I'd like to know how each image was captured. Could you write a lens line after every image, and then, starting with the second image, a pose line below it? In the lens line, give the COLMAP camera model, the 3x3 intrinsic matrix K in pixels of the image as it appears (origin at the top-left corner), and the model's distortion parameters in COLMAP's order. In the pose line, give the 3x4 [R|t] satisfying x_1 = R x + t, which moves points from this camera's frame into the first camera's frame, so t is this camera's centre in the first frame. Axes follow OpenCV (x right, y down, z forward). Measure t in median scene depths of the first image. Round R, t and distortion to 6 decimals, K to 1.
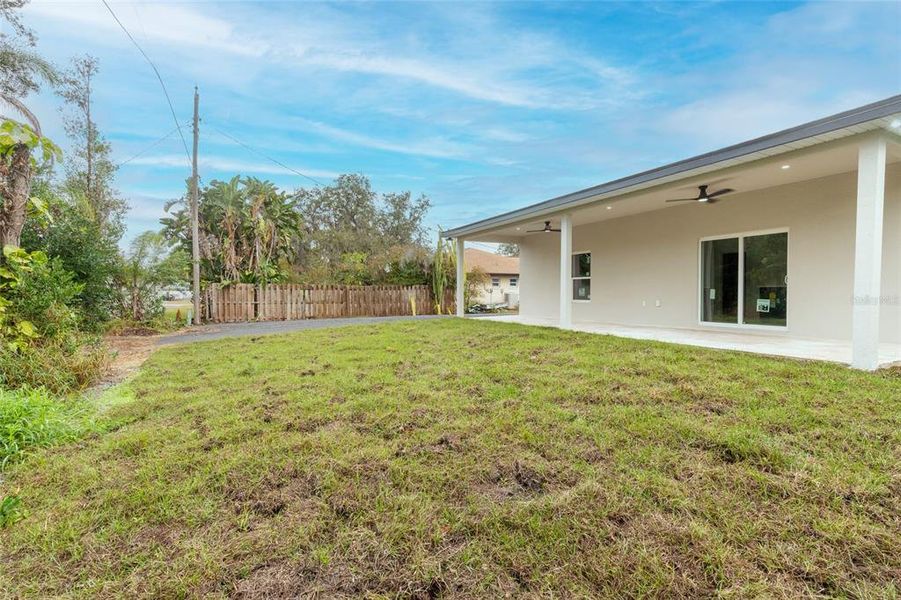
lens RADIAL K [[408.0, 0, 453.9], [0, 408.0, 300.4], [0, 0, 1]] dist [0.004204, -0.001228]
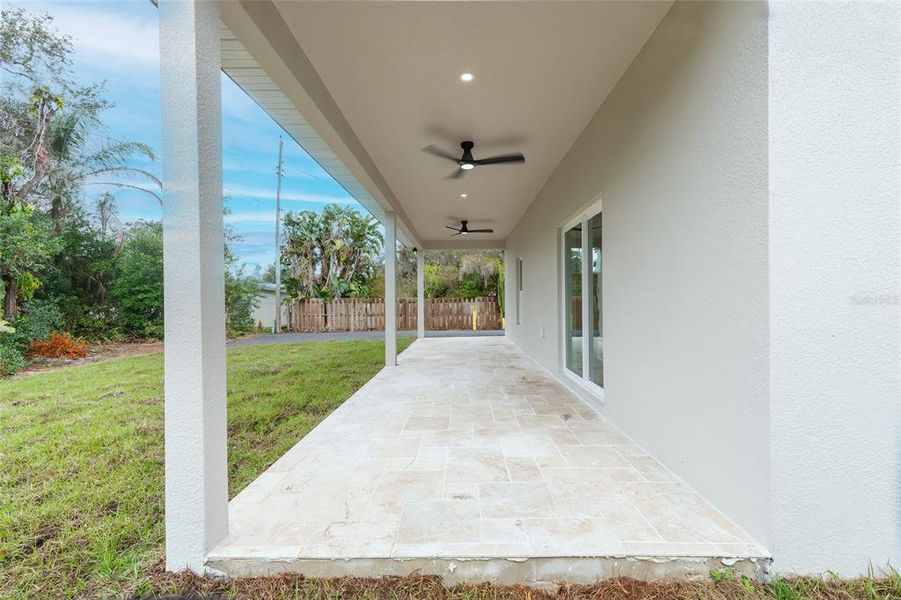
lens RADIAL K [[408.0, 0, 451.7], [0, 408.0, 297.6], [0, 0, 1]] dist [0.004204, -0.001228]
pose [[0.877508, -0.008622, -0.479485, 0.338197], [-0.005349, 0.999600, -0.027764, -0.011853], [0.479533, 0.026928, 0.877111, 0.171558]]
